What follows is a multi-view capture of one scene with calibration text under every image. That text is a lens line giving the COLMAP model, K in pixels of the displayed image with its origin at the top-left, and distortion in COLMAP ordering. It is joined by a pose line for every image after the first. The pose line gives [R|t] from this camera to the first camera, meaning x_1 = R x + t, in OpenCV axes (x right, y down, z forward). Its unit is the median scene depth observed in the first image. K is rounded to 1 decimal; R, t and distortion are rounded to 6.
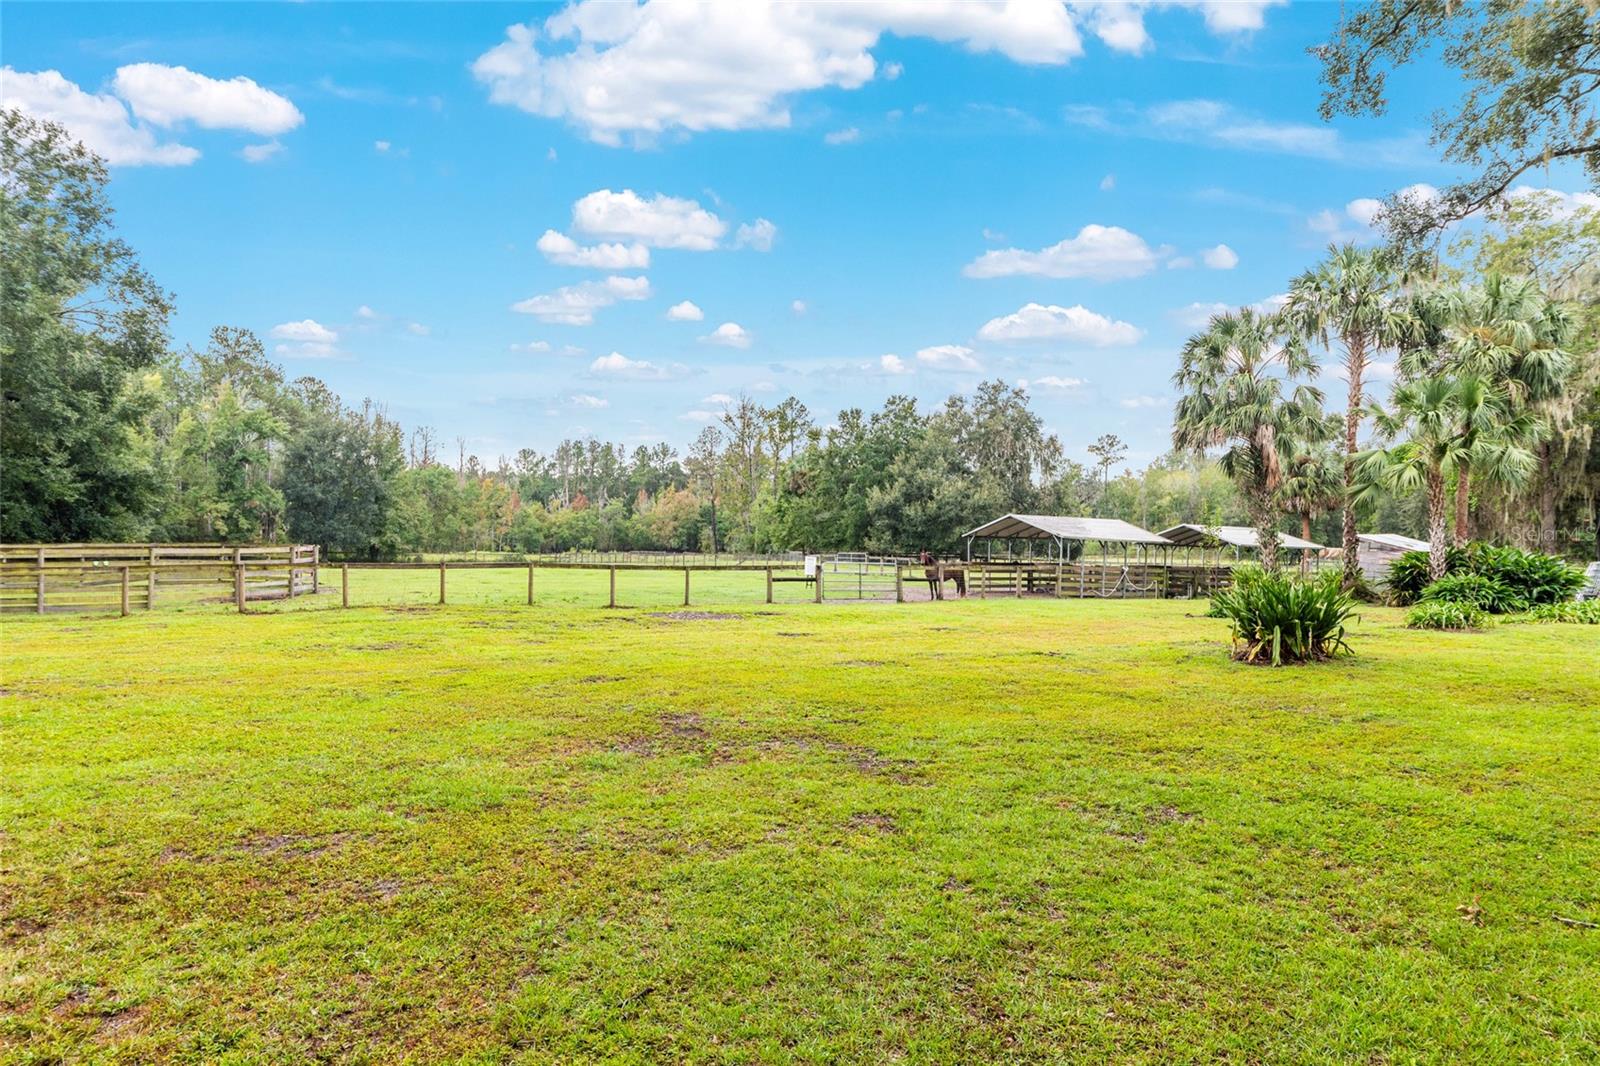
lens RADIAL K [[1000.1, 0, 800.0], [0, 1000.1, 533.0], [0, 0, 1]] dist [0.000314, 0.000255]
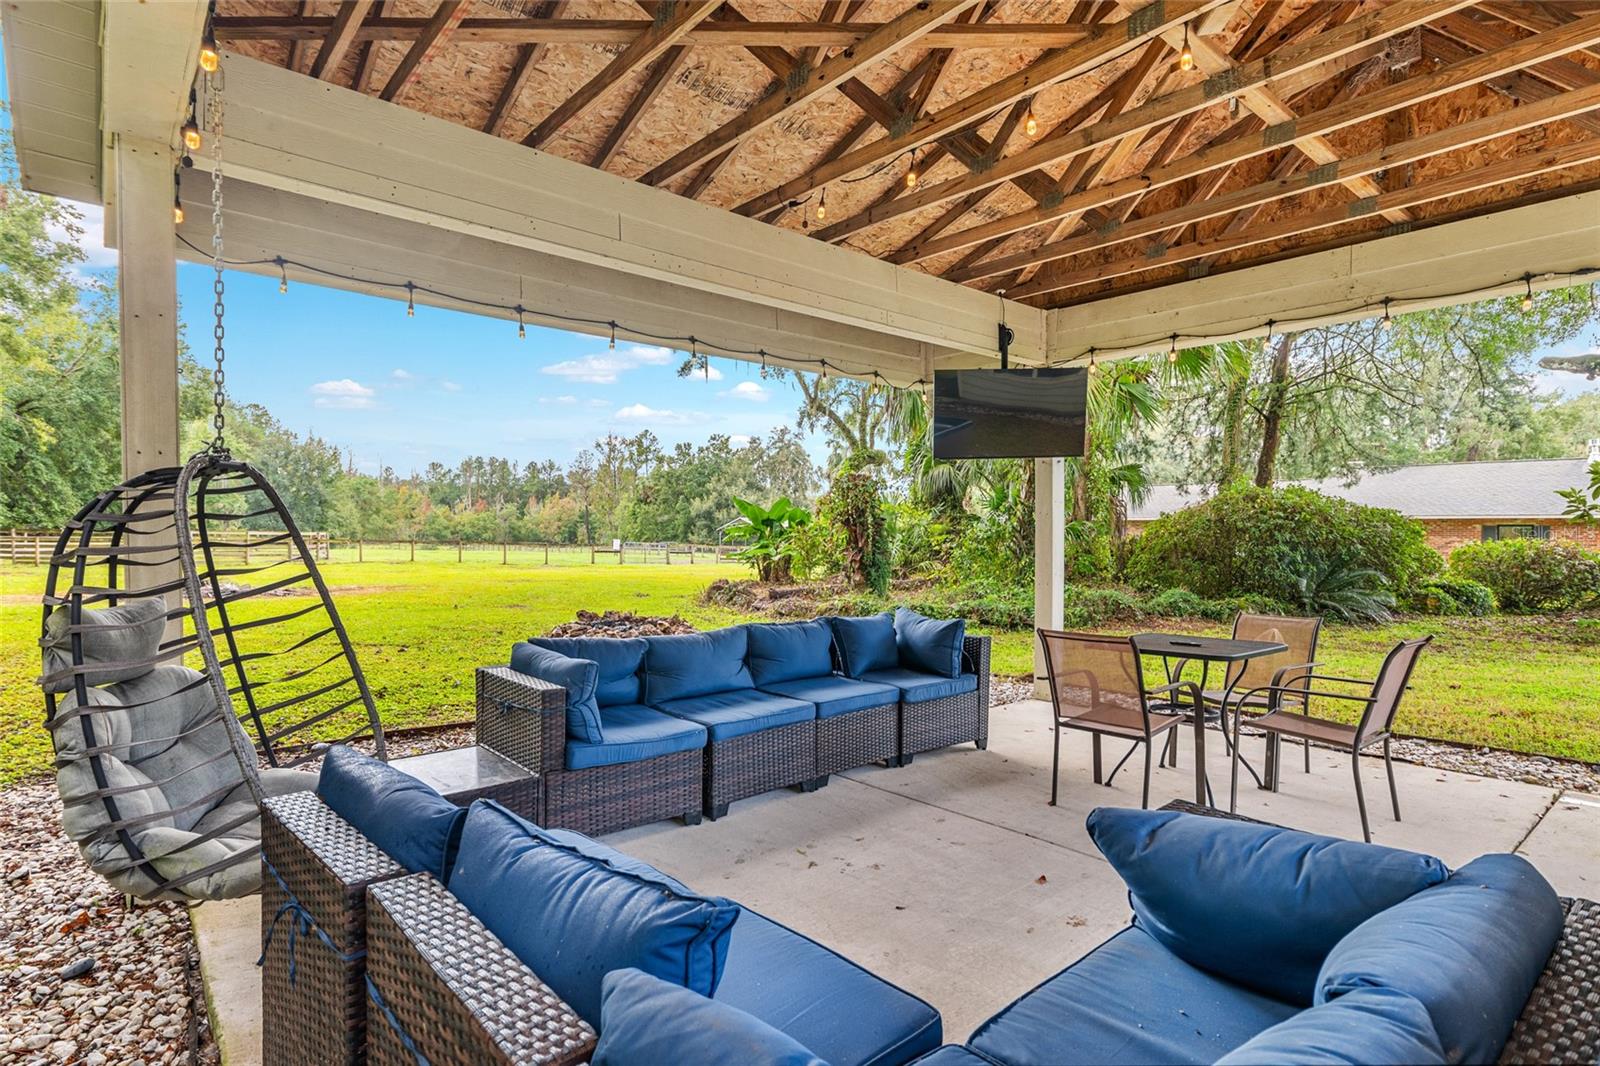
lens RADIAL K [[826.6, 0, 800.0], [0, 826.6, 533.0], [0, 0, 1]] dist [0.004406, 0.000671]
pose [[0.988188, 0.005343, 0.153155, 0.026855], [-0.005306, 0.999986, -0.000650, 0.002677], [-0.153157, -0.000170, 0.988202, -0.137079]]
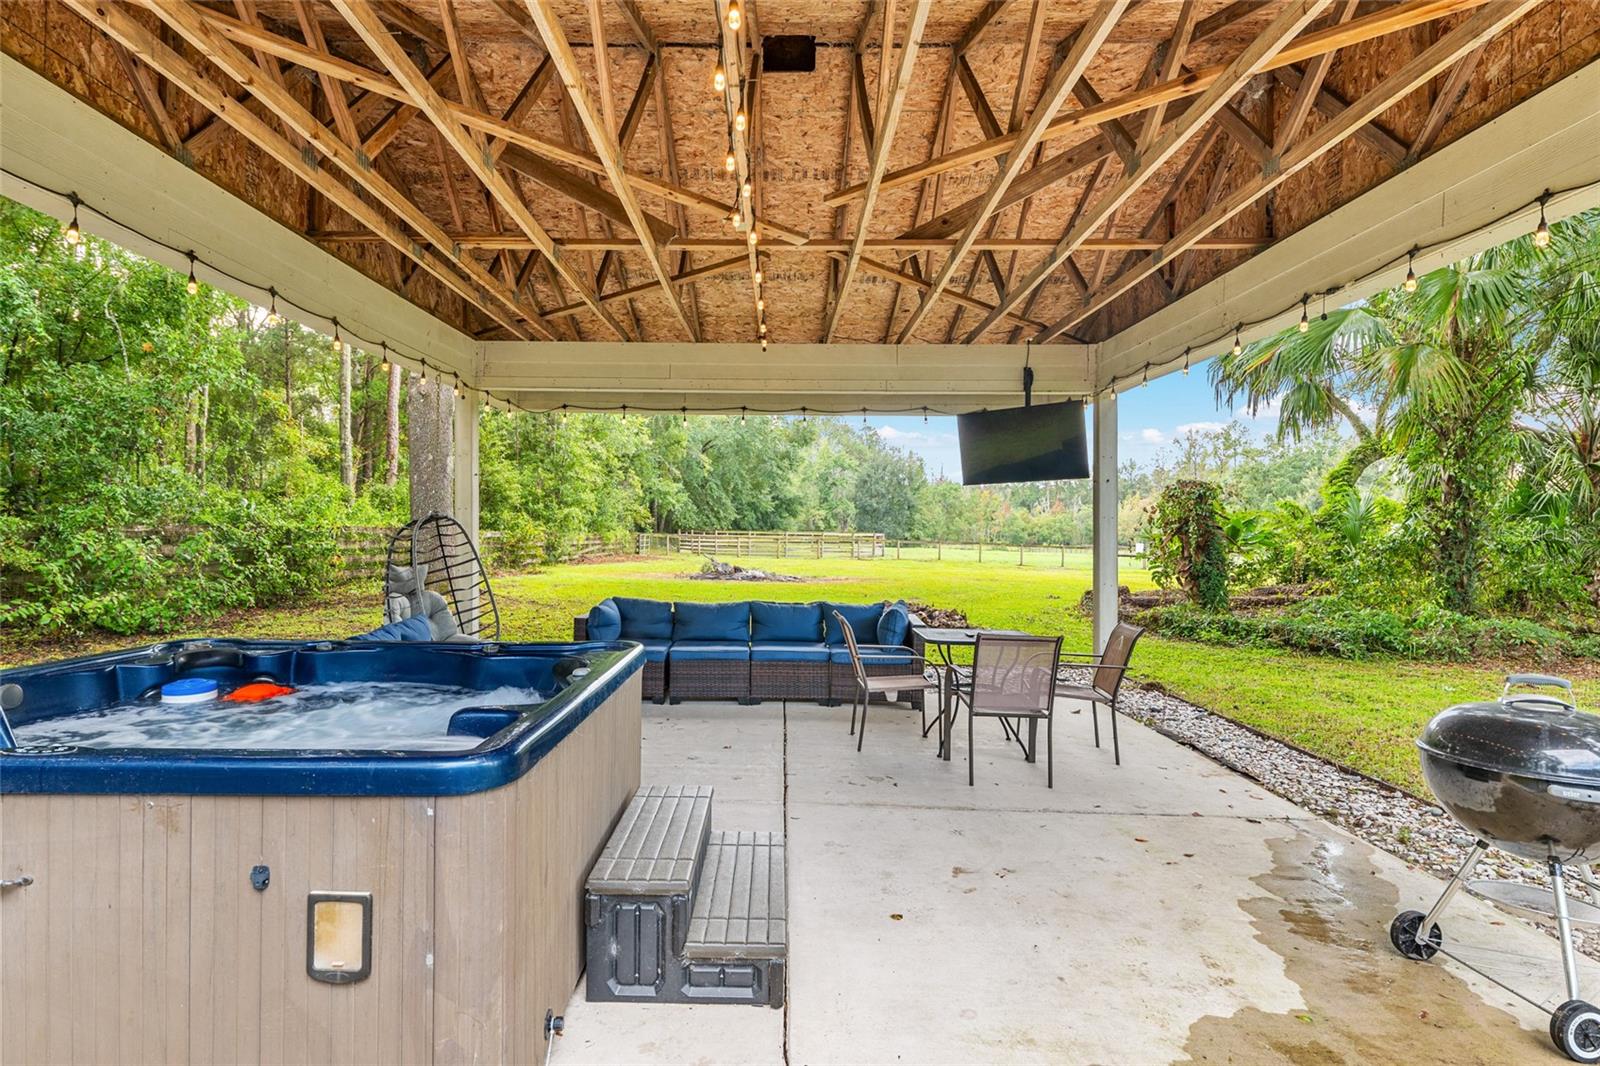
lens RADIAL K [[829.9, 0, 753.6], [0, 829.9, 532.0], [0, 0, 1]] dist [0.001970, 0.000124]
pose [[0.834488, 0.012863, -0.550877, 0.060985], [-0.013131, 0.999908, 0.003456, 0.001709], [0.550870, 0.004350, 0.834580, -0.148282]]
